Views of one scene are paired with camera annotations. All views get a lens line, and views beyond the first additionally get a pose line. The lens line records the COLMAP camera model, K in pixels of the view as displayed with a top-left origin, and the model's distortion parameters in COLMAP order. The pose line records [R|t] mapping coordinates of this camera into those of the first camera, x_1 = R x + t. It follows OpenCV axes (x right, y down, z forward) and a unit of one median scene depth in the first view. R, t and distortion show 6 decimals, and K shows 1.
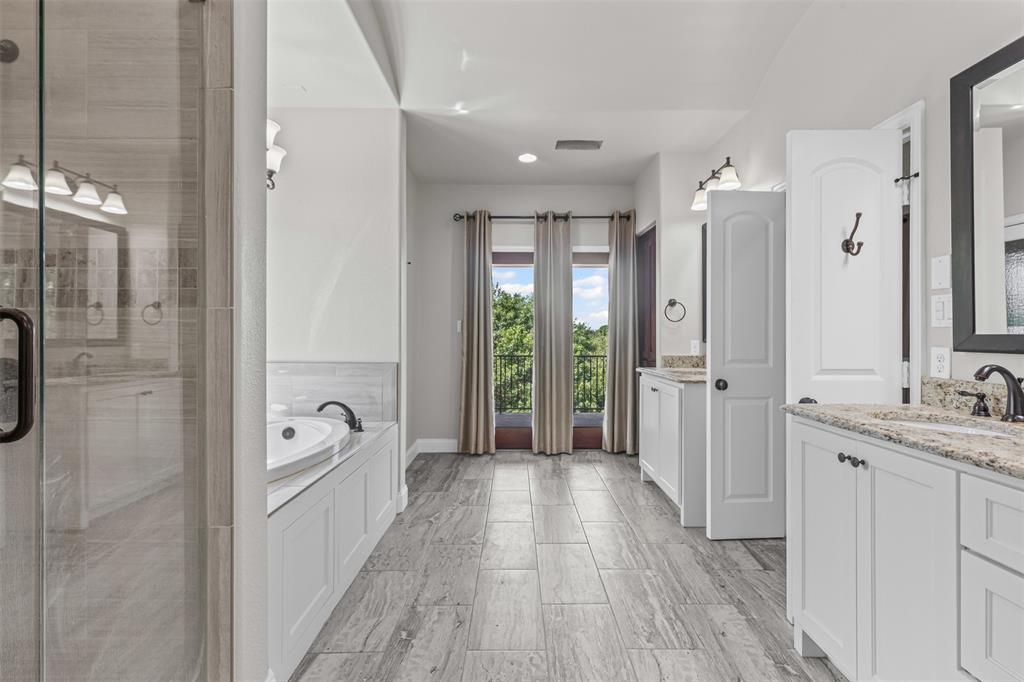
lens RADIAL K [[483.9, 0, 519.5], [0, 483.9, 337.6], [0, 0, 1]] dist [0.001612, -0.000096]
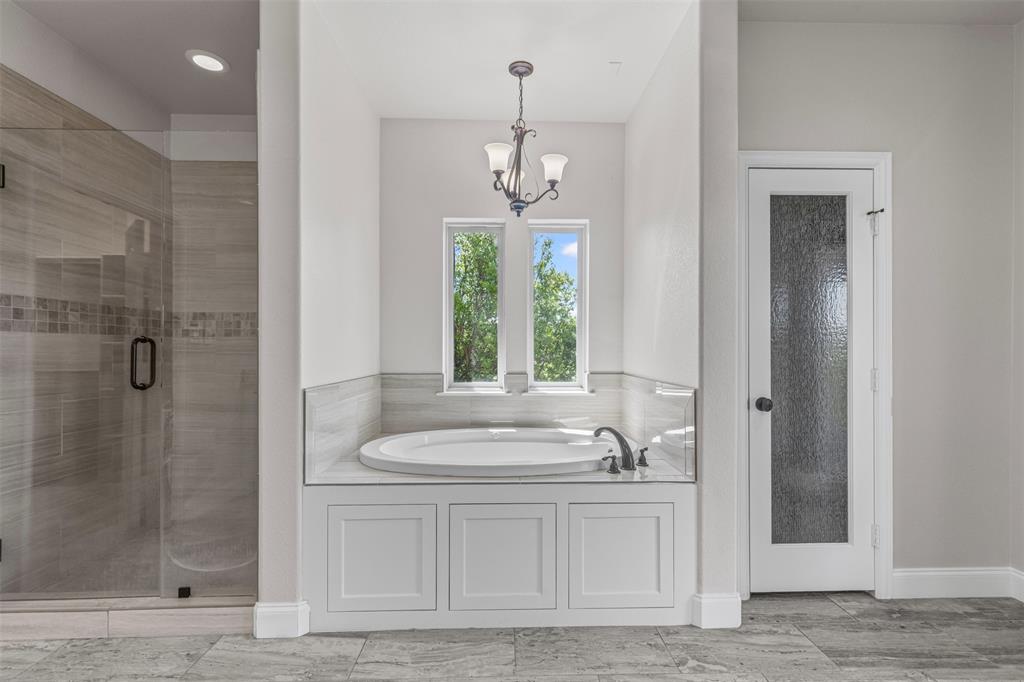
lens RADIAL K [[483.9, 0, 519.1], [0, 483.9, 341.9], [0, 0, 1]] dist [0.001612, -0.000096]
pose [[0.002157, -0.007060, -0.999973, 0.394205], [-0.003811, 0.999968, -0.007068, -0.006087], [0.999990, 0.003826, 0.002130, 0.771617]]
